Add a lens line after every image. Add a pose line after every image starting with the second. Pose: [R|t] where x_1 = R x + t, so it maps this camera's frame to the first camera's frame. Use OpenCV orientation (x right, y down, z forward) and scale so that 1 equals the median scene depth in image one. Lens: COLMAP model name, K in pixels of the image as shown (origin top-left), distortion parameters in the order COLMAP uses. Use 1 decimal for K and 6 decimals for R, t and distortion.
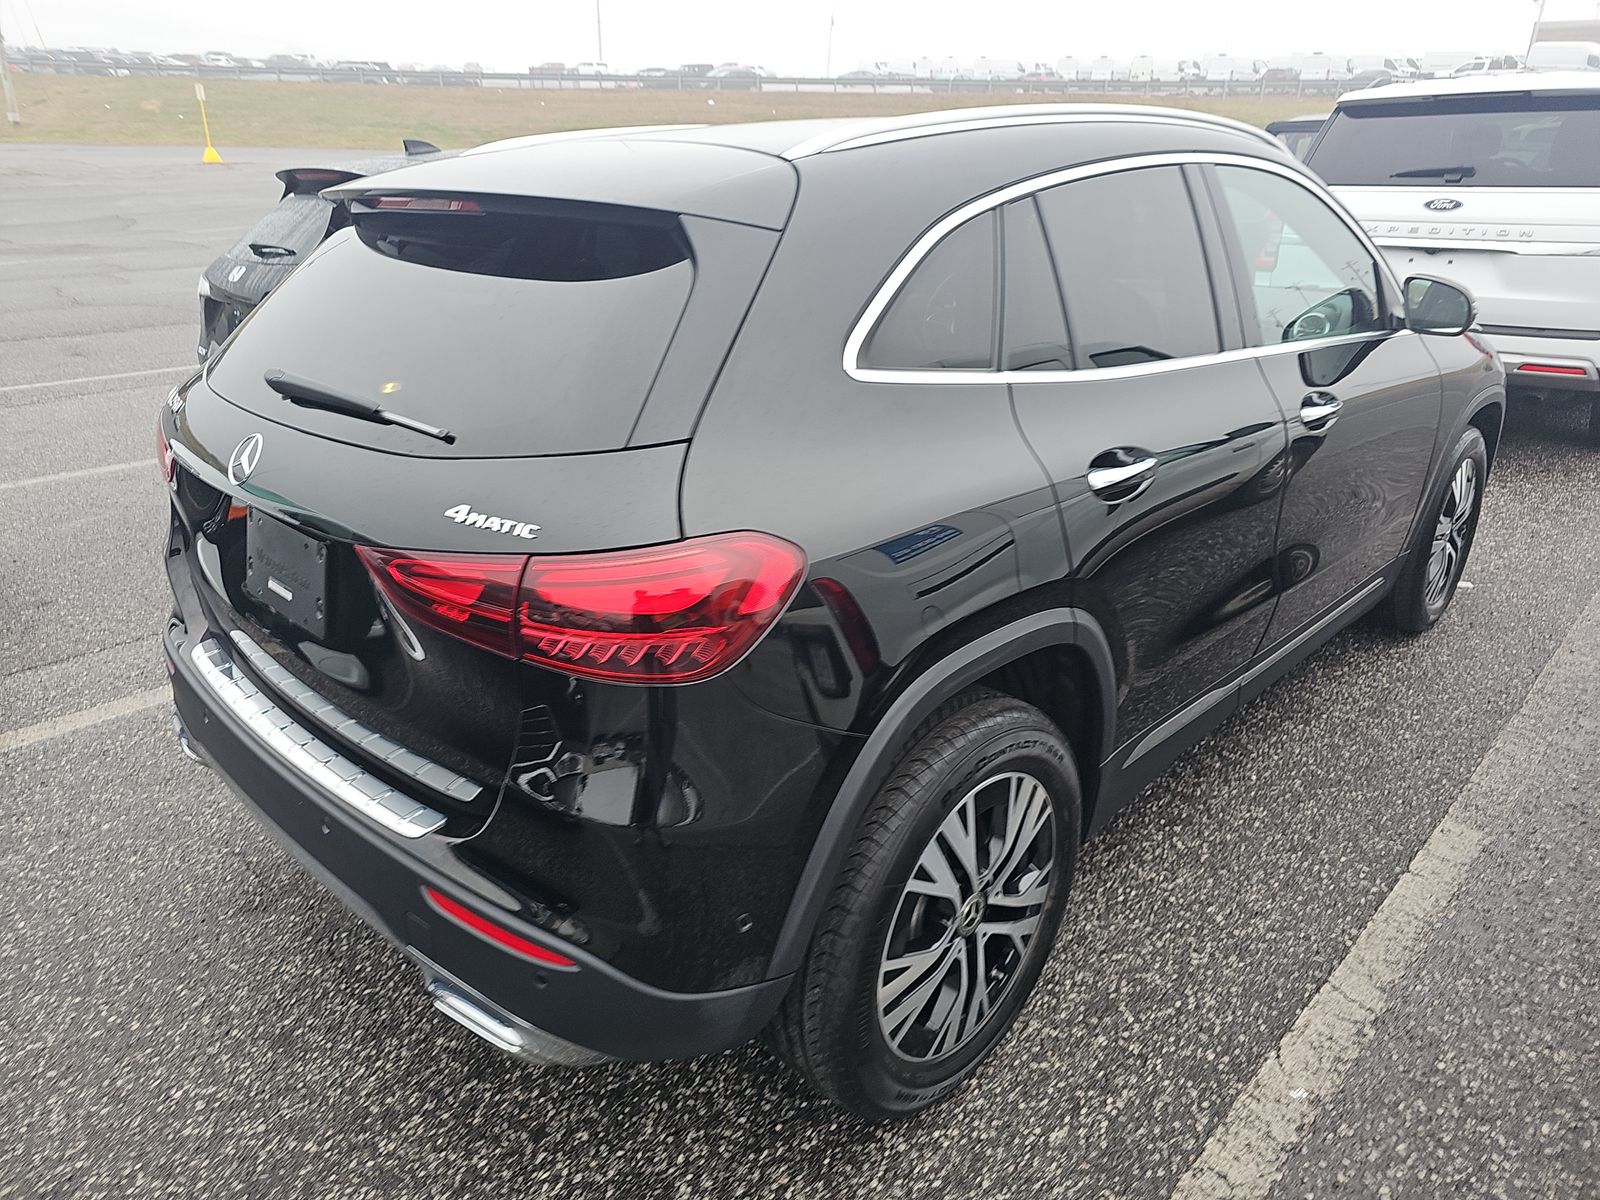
lens RADIAL K [[1075.0, 0, 796.3], [0, 1075.0, 596.0], [0, 0, 1]] dist [0.034905, -0.017070]
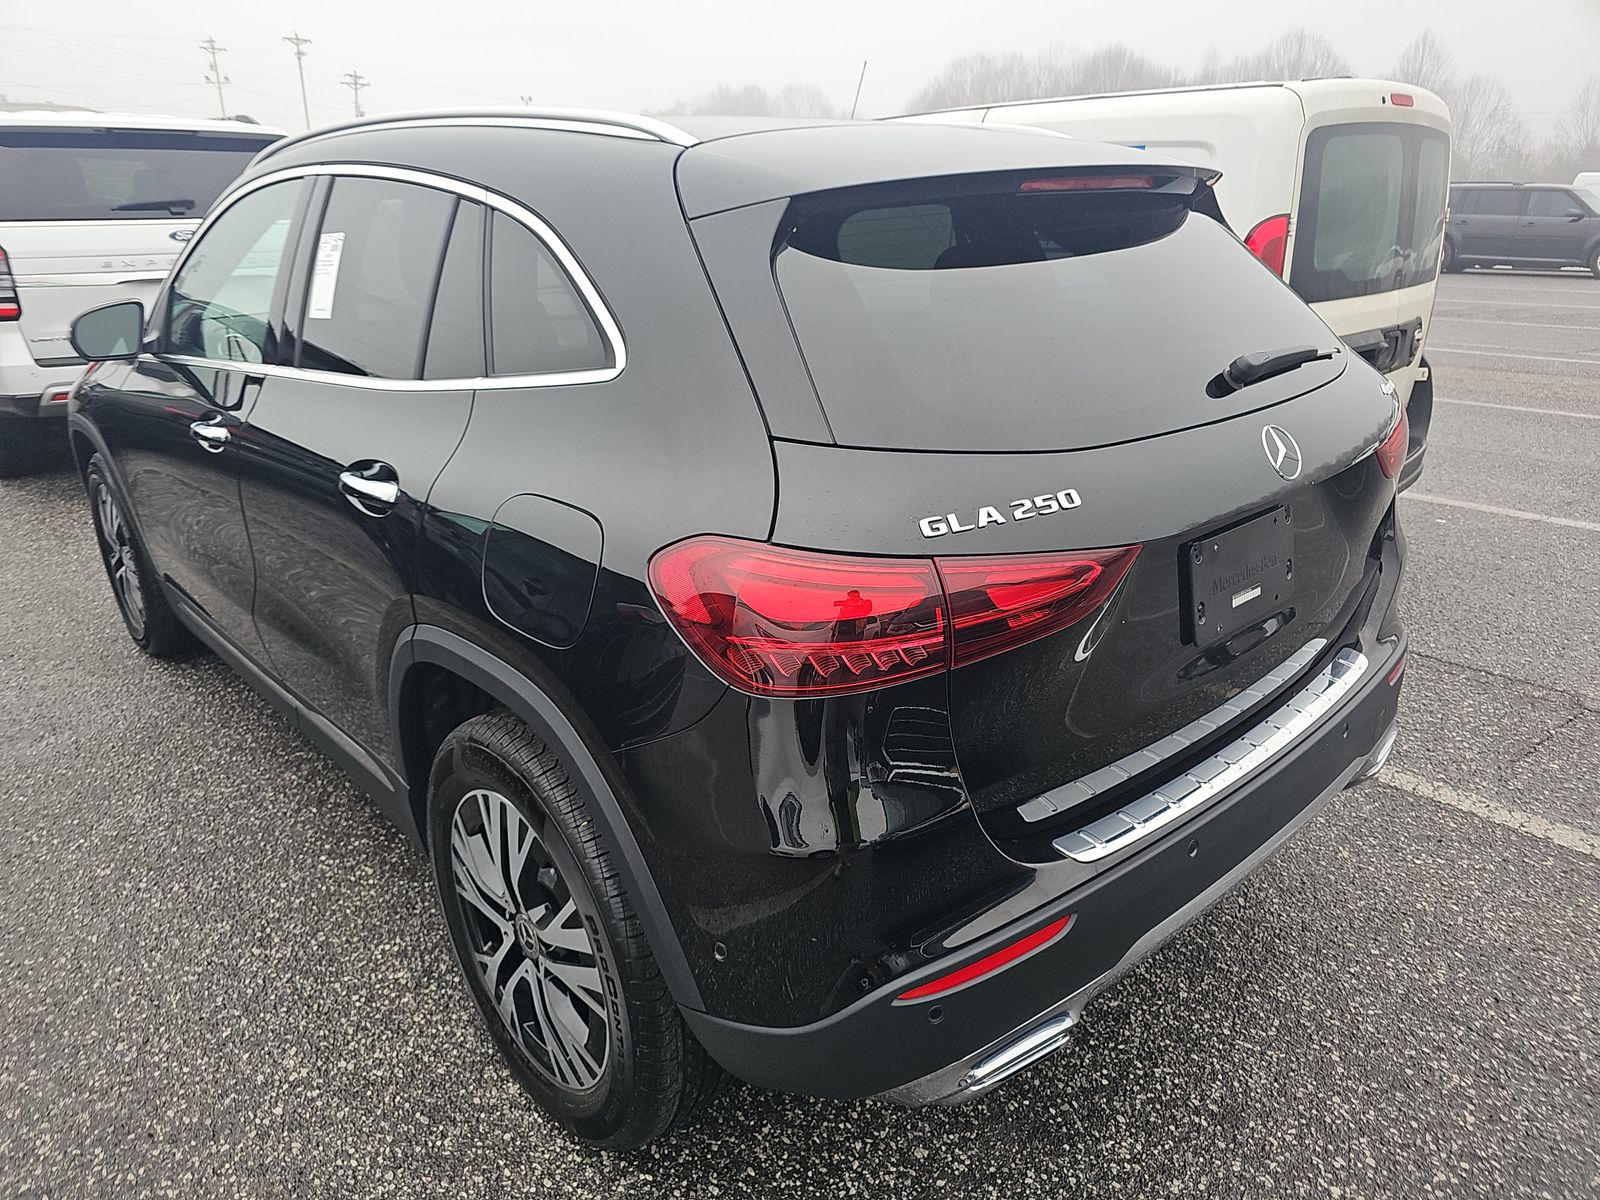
lens RADIAL K [[1075.0, 0, 796.3], [0, 1075.0, 607.8], [0, 0, 1]] dist [0.034905, -0.017070]
pose [[0.040073, -0.347907, 0.936672, -1.268172], [0.379556, 0.872459, 0.307818, -0.401979], [-0.924300, 0.343185, 0.167012, 1.110112]]
